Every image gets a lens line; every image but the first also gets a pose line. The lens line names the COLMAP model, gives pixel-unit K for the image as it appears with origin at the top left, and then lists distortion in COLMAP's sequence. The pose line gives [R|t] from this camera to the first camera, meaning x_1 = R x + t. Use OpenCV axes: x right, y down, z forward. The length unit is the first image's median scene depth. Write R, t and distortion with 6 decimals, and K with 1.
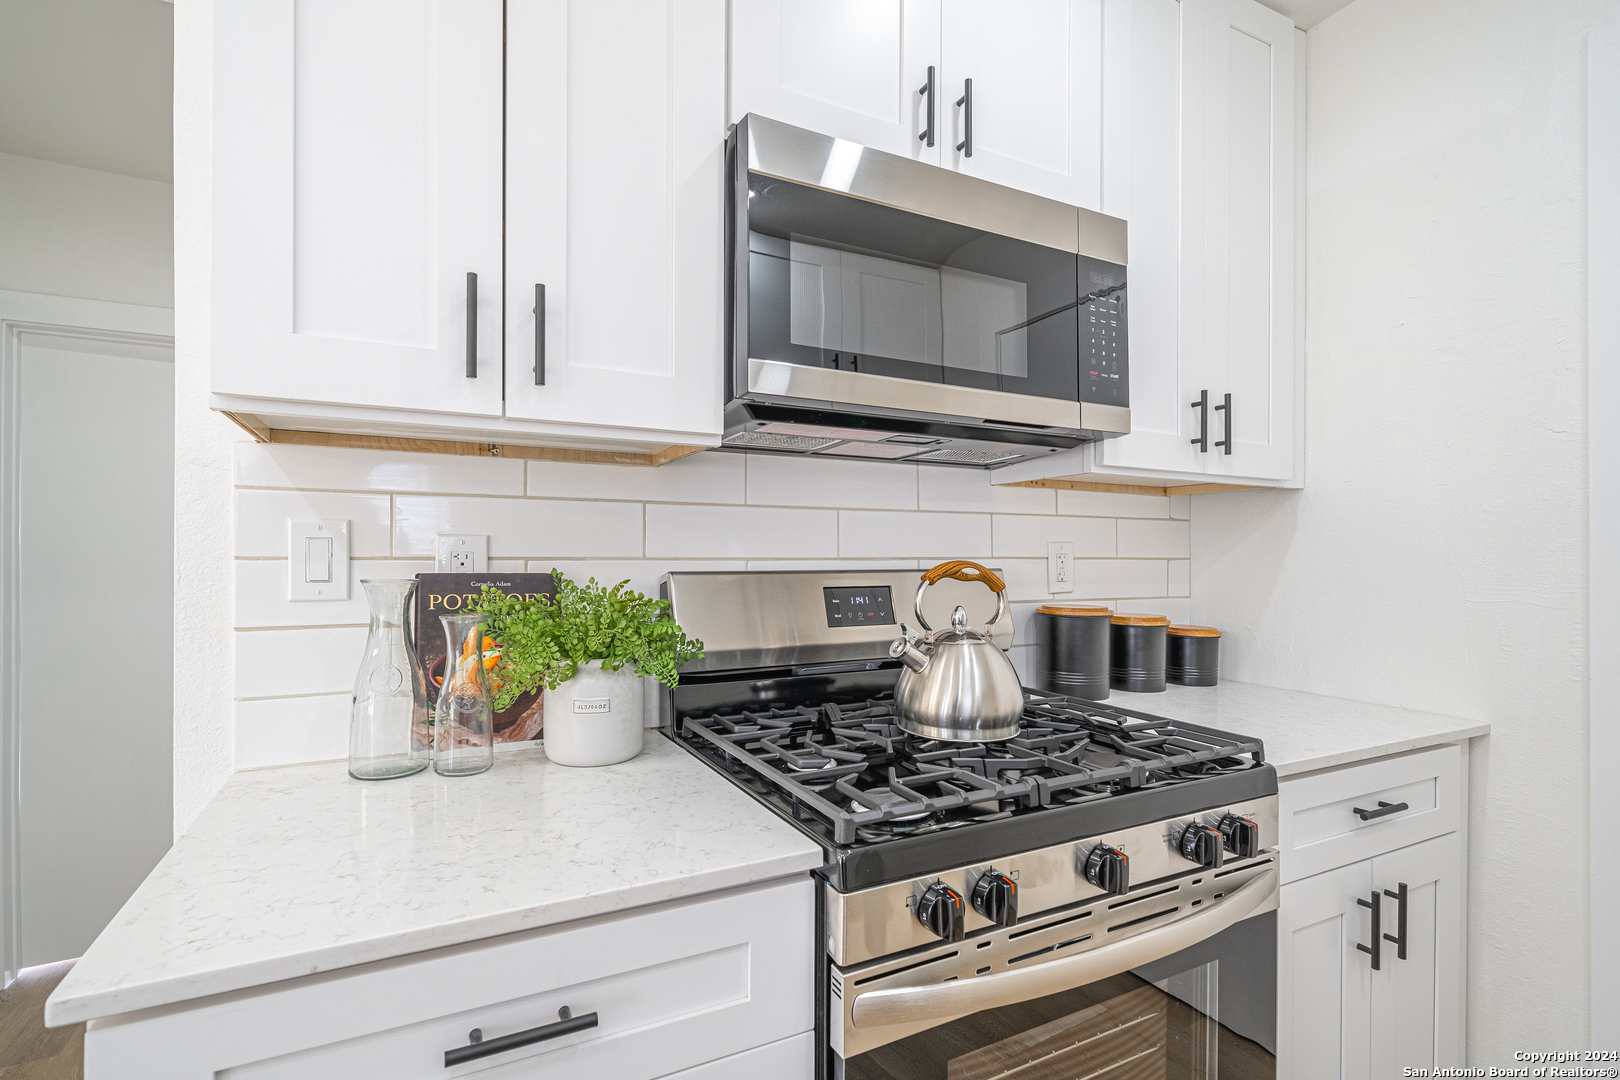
lens RADIAL K [[753.1, 0, 807.6], [0, 753.1, 551.5], [0, 0, 1]] dist [0.004452, 0.000356]
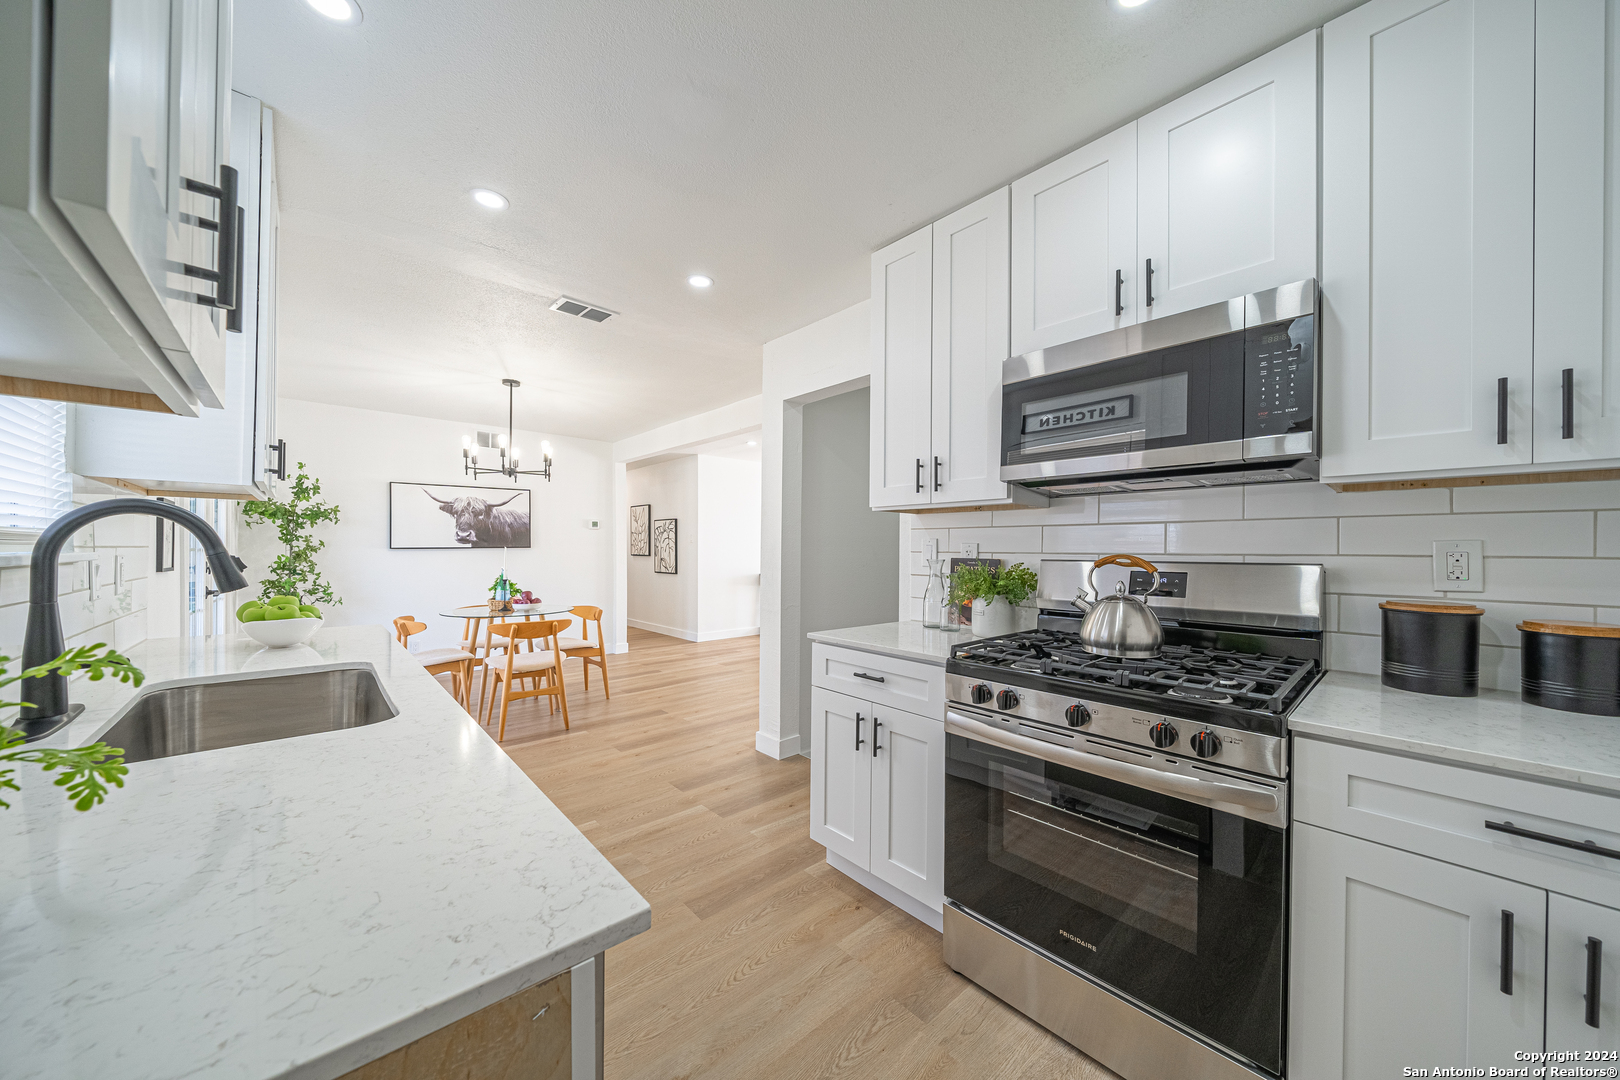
lens RADIAL K [[548.6, 0, 813.5], [0, 548.6, 548.1], [0, 0, 1]] dist [-0.001725, -0.000008]
pose [[0.278918, -0.005283, -0.960300, 1.234813], [-0.005572, 0.999959, -0.007119, 0.010752], [0.960299, 0.007337, 0.278877, -0.022134]]
